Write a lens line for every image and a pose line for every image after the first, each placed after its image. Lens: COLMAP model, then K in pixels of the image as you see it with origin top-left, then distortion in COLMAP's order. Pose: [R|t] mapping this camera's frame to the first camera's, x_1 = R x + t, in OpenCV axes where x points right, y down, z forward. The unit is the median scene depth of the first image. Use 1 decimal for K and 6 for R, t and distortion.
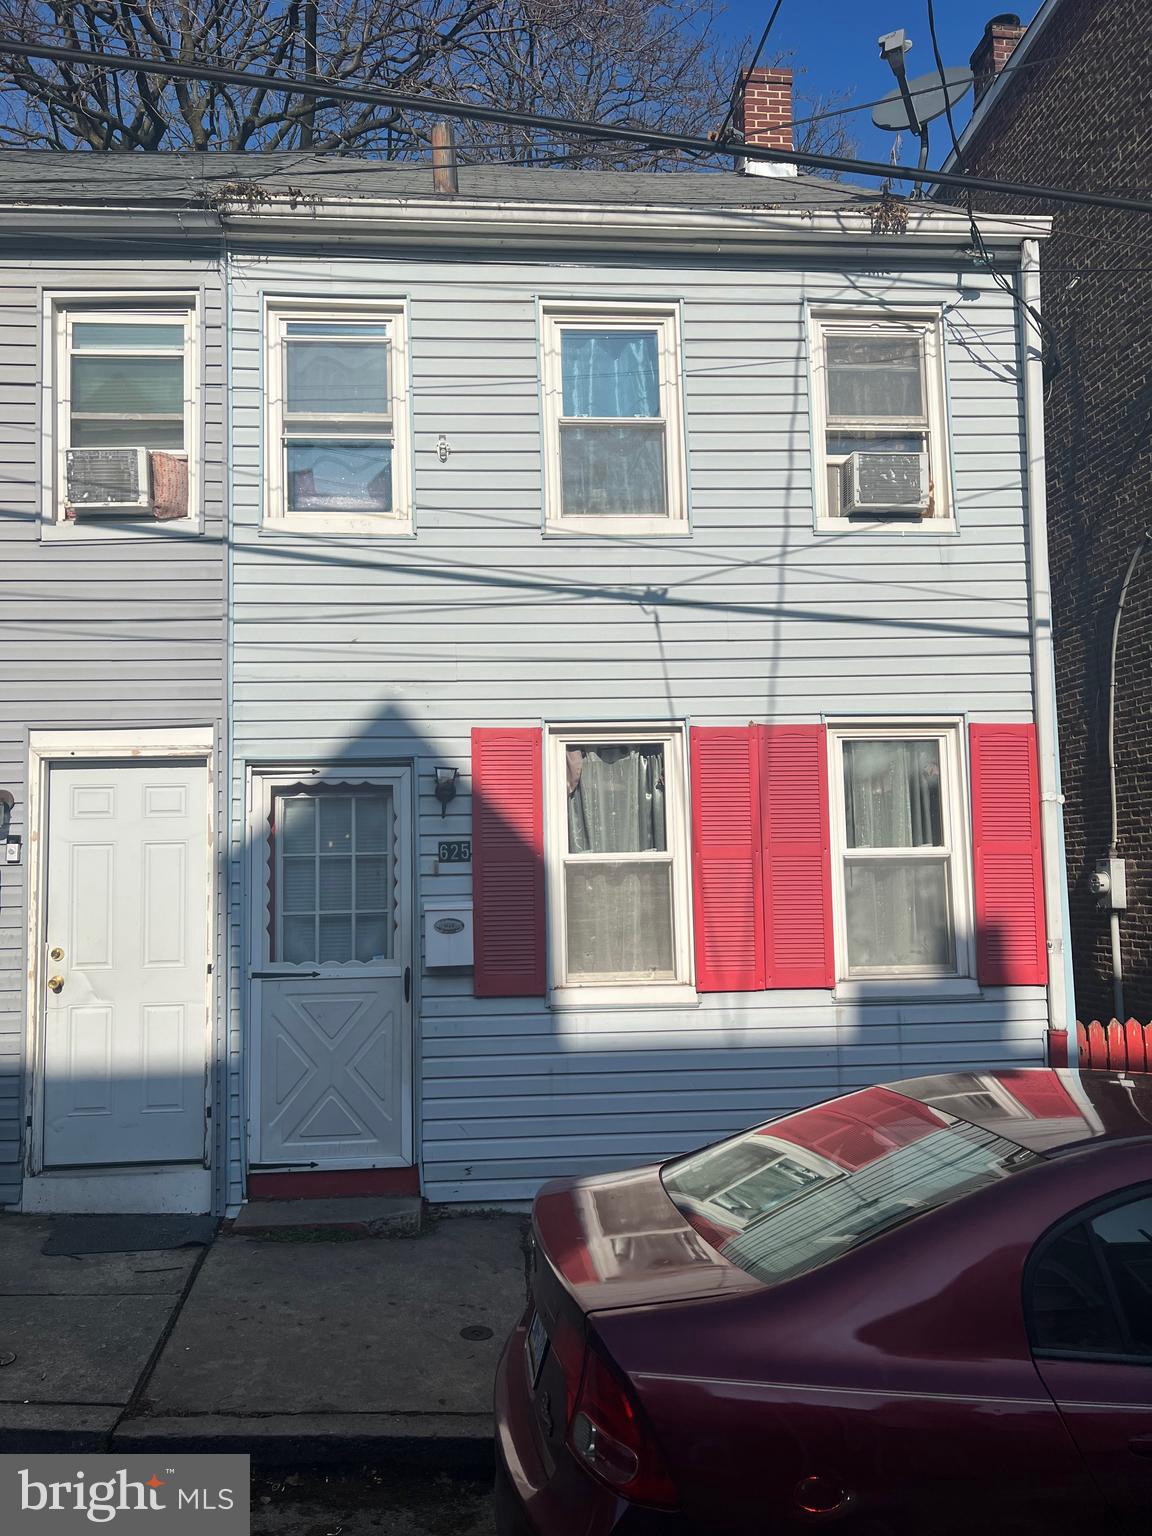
lens RADIAL K [[1152.8, 0, 573.3], [0, 1152.8, 771.4], [0, 0, 1]] dist [0.038284, -0.037966]
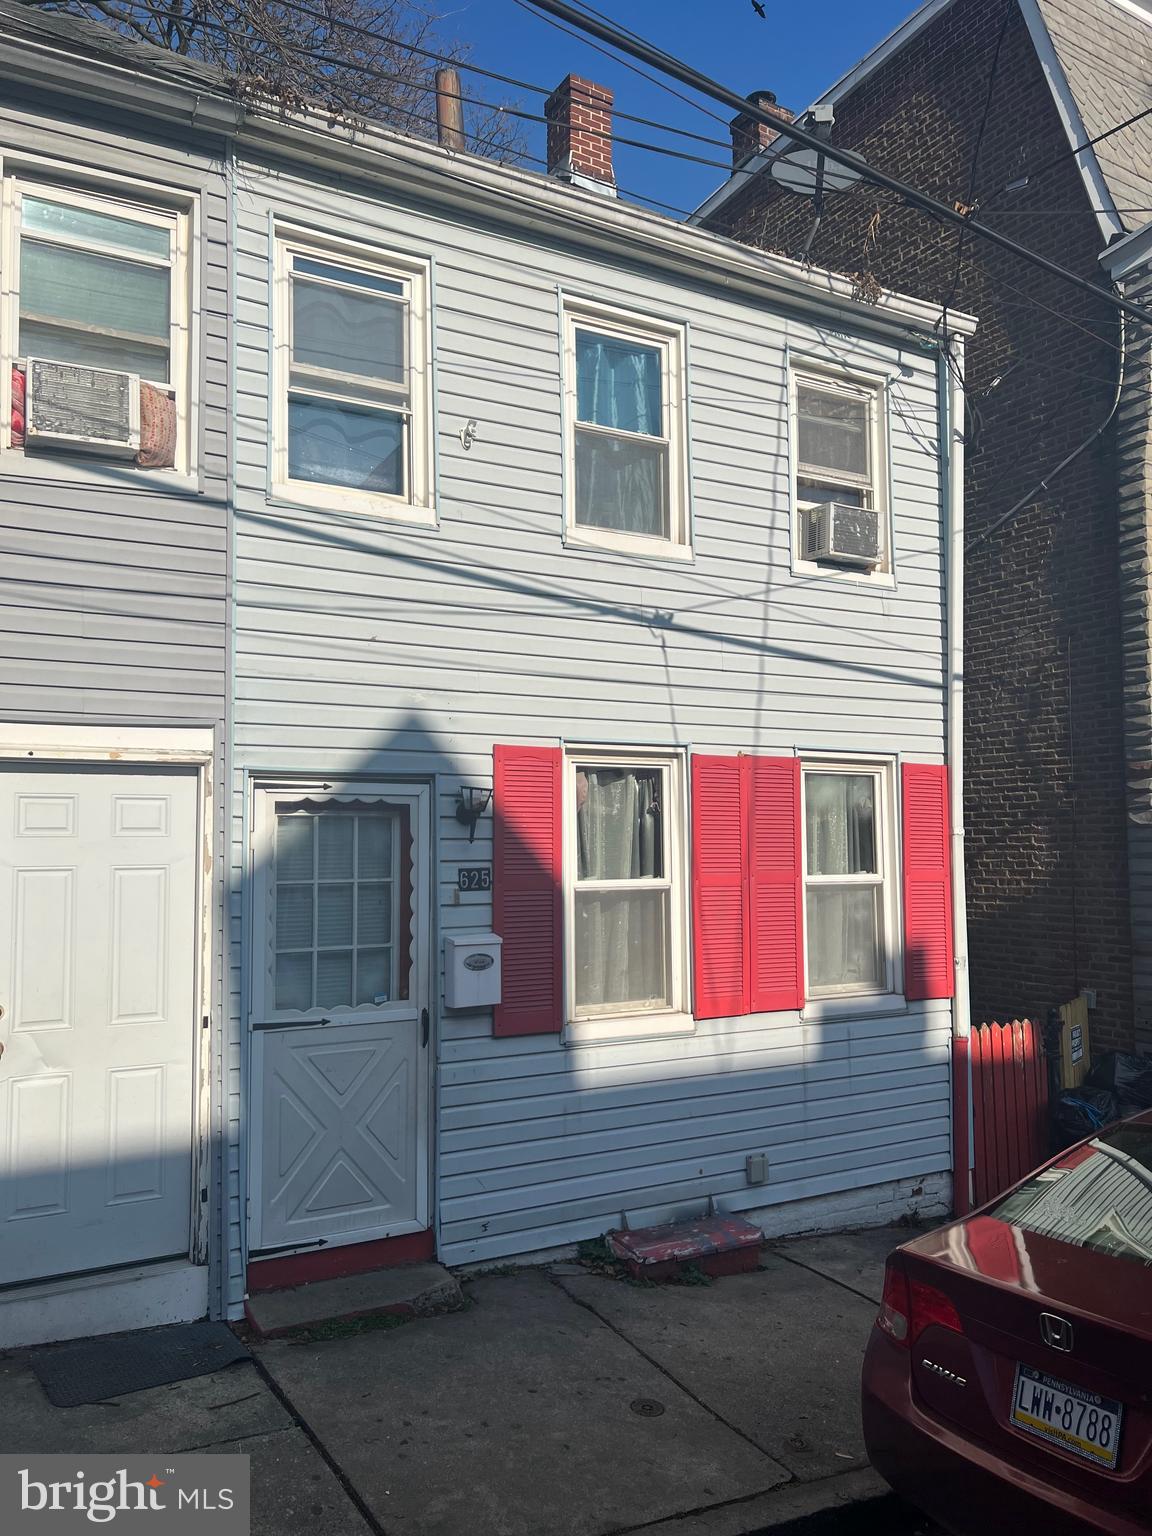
lens RADIAL K [[1152.8, 0, 578.0], [0, 1152.8, 767.5], [0, 0, 1]] dist [0.038284, -0.037966]
pose [[0.904656, 0.043524, 0.423914, -0.412803], [-0.049439, 0.998773, 0.002961, -0.025511], [-0.423265, -0.023636, 0.905698, 0.135704]]
